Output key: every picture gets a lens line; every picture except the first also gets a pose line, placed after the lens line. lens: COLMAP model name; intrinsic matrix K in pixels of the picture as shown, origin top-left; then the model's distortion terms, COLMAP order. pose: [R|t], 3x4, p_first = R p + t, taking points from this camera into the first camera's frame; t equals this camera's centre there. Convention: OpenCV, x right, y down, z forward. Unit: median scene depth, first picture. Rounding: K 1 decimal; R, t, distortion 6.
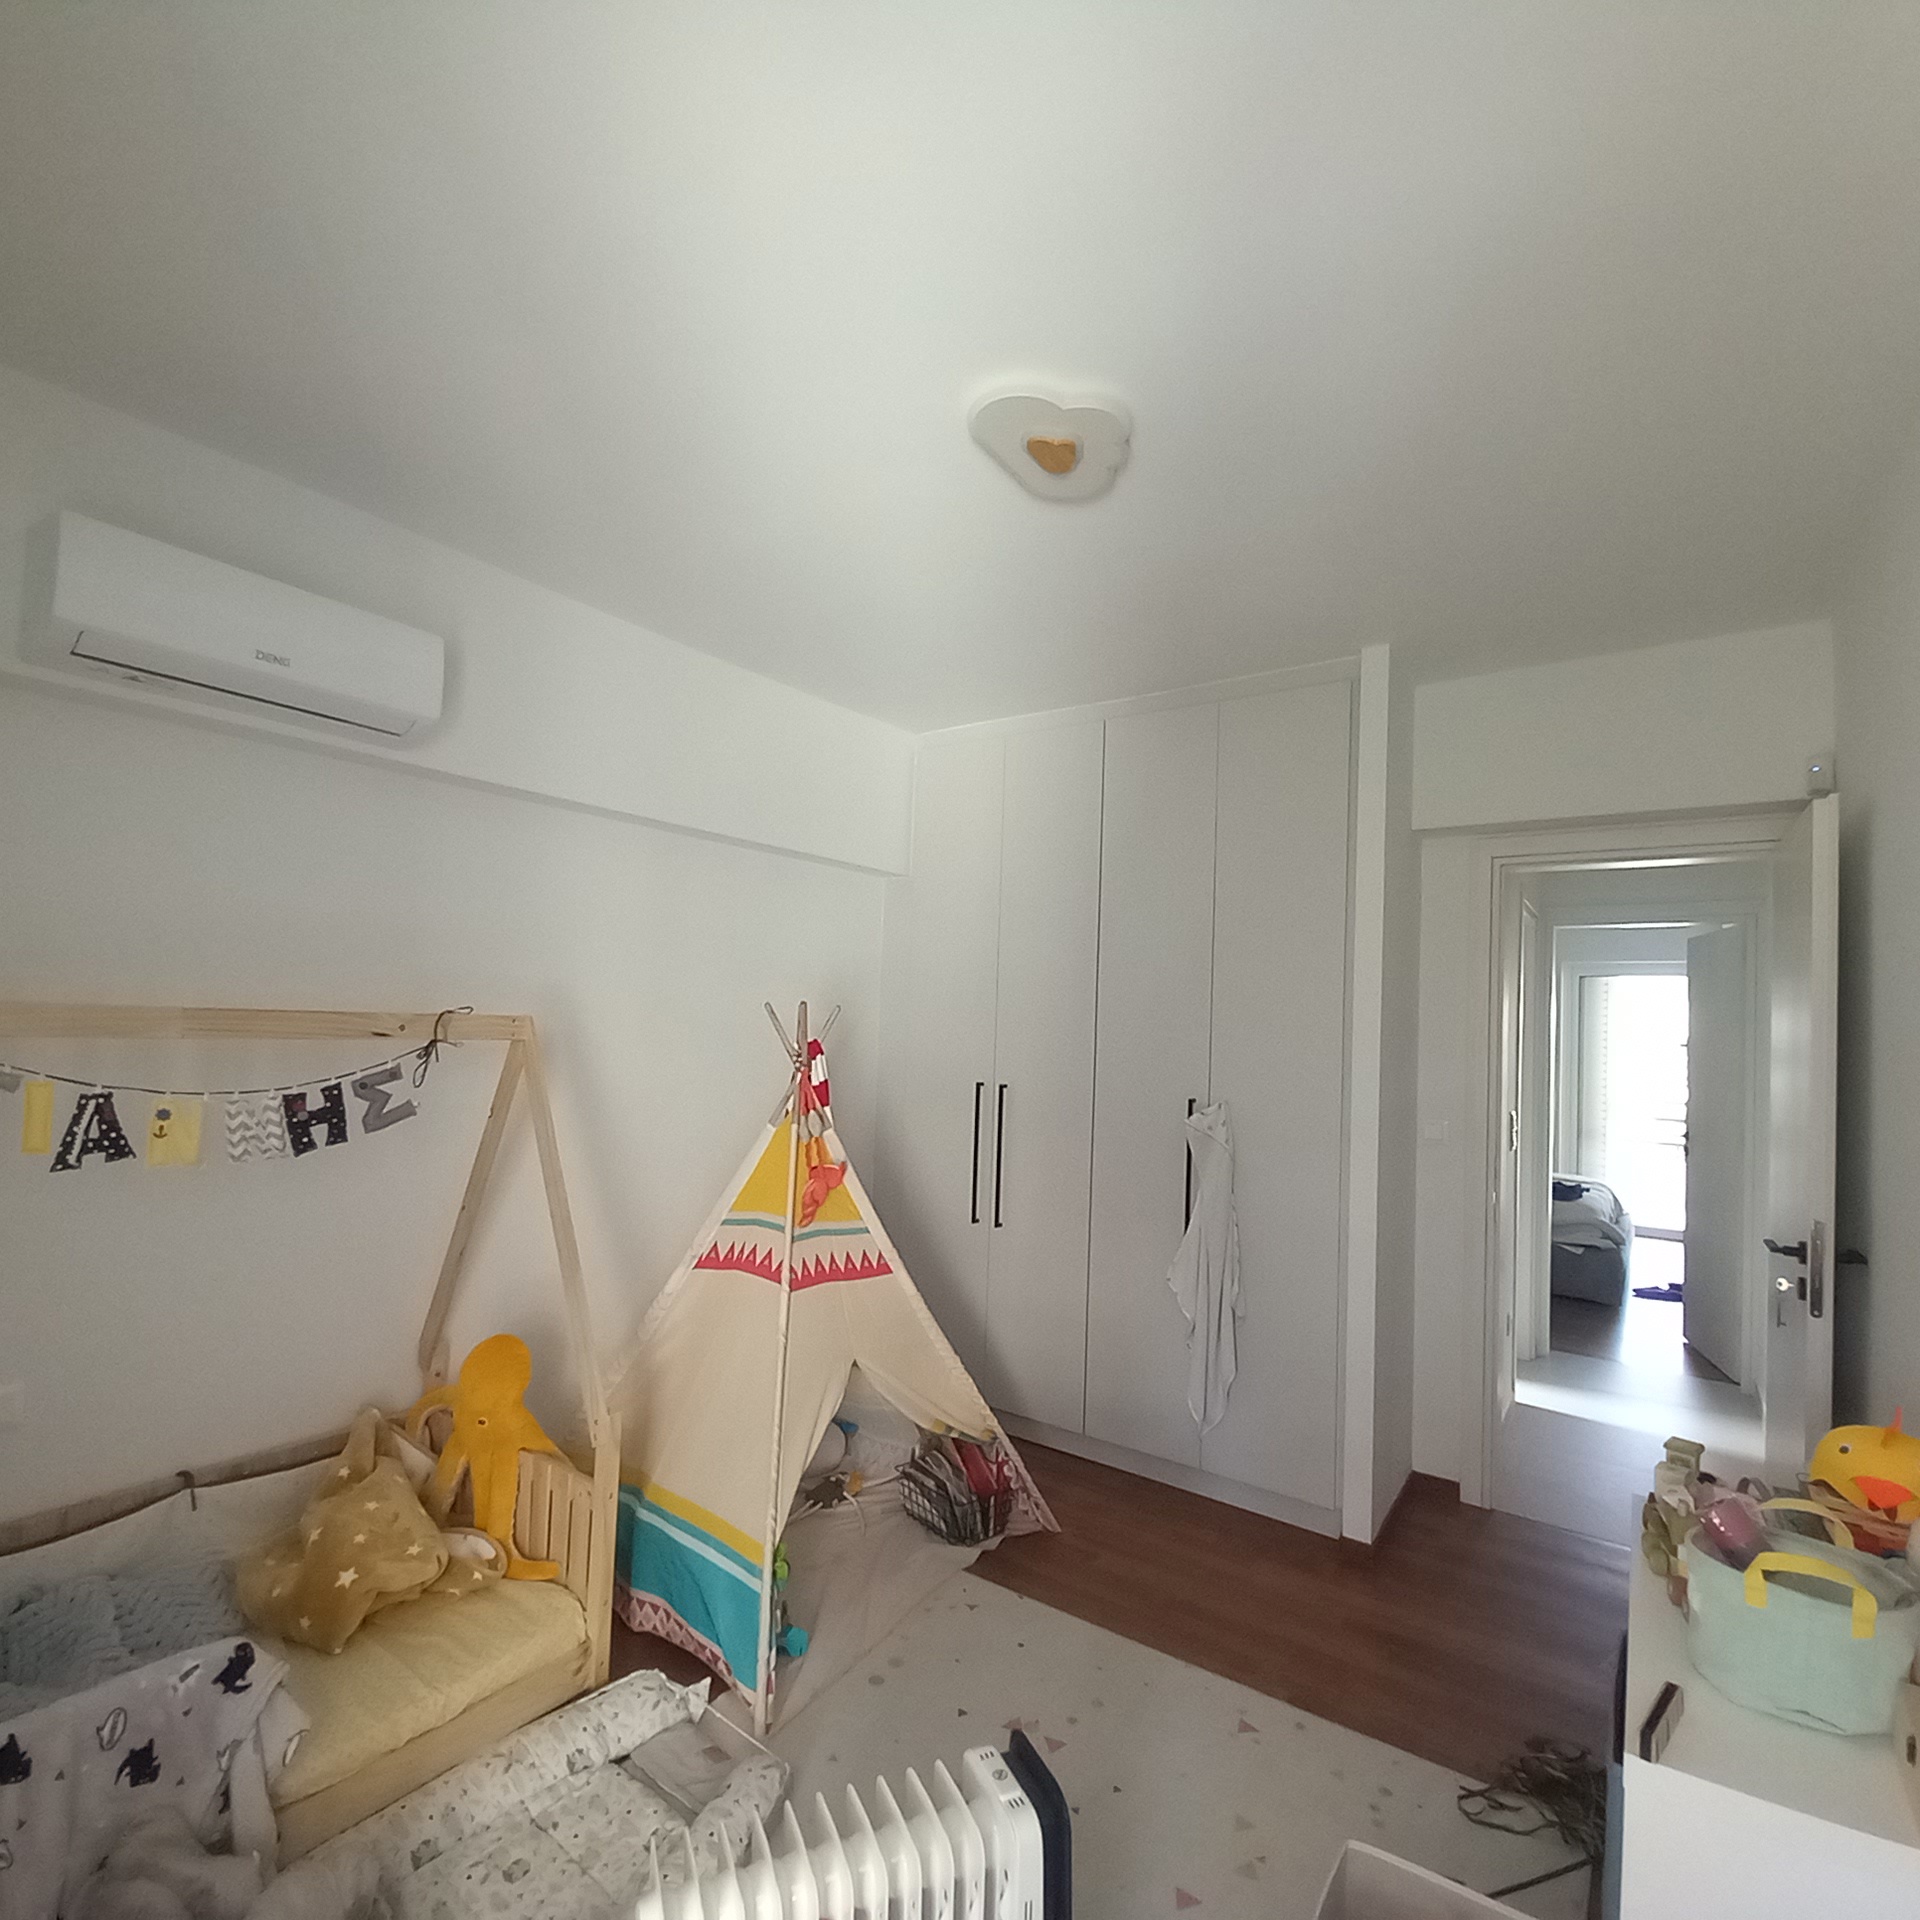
lens RADIAL K [[1005.4, 0, 945.3], [0, 1005.4, 990.0], [0, 0, 1]] dist [0.003161, -0.001573]
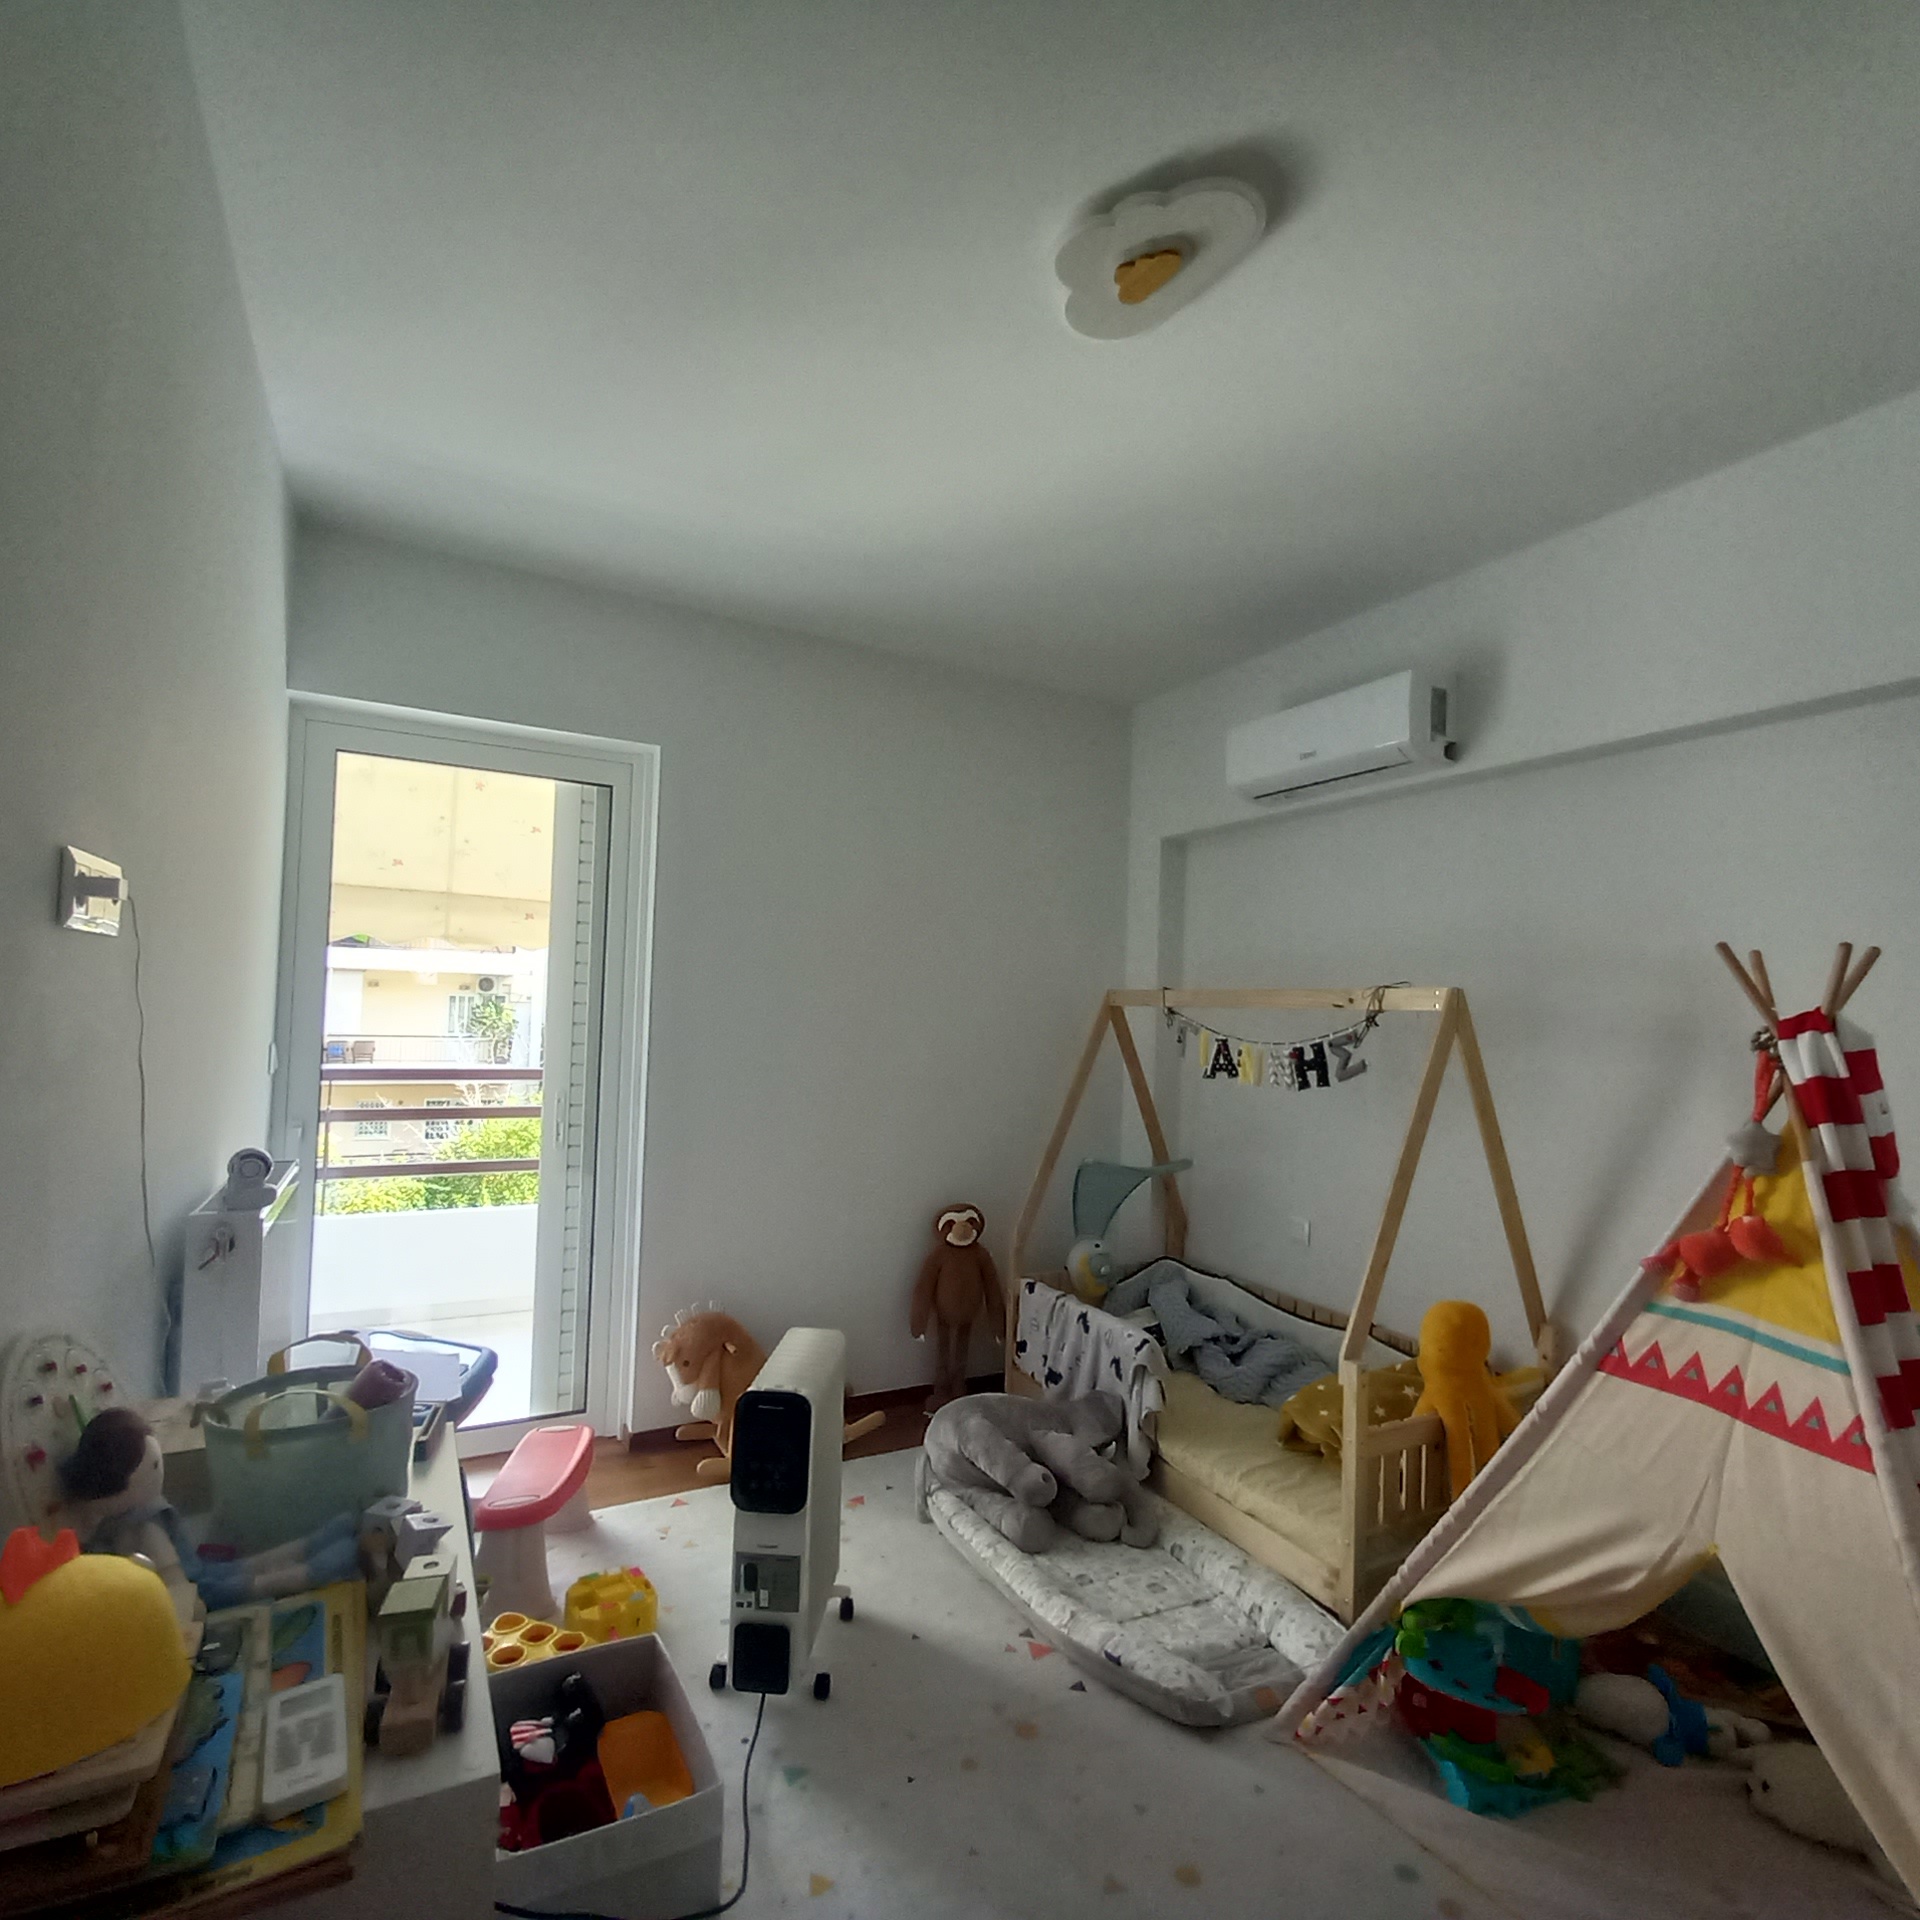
lens RADIAL K [[1005.4, 0, 945.3], [0, 1005.4, 990.0], [0, 0, 1]] dist [0.003161, -0.001573]
pose [[-0.446486, -0.073279, -0.891785, 0.861132], [-0.021181, 0.997227, -0.071339, 0.132043], [0.894540, -0.012963, -0.446800, 1.169896]]
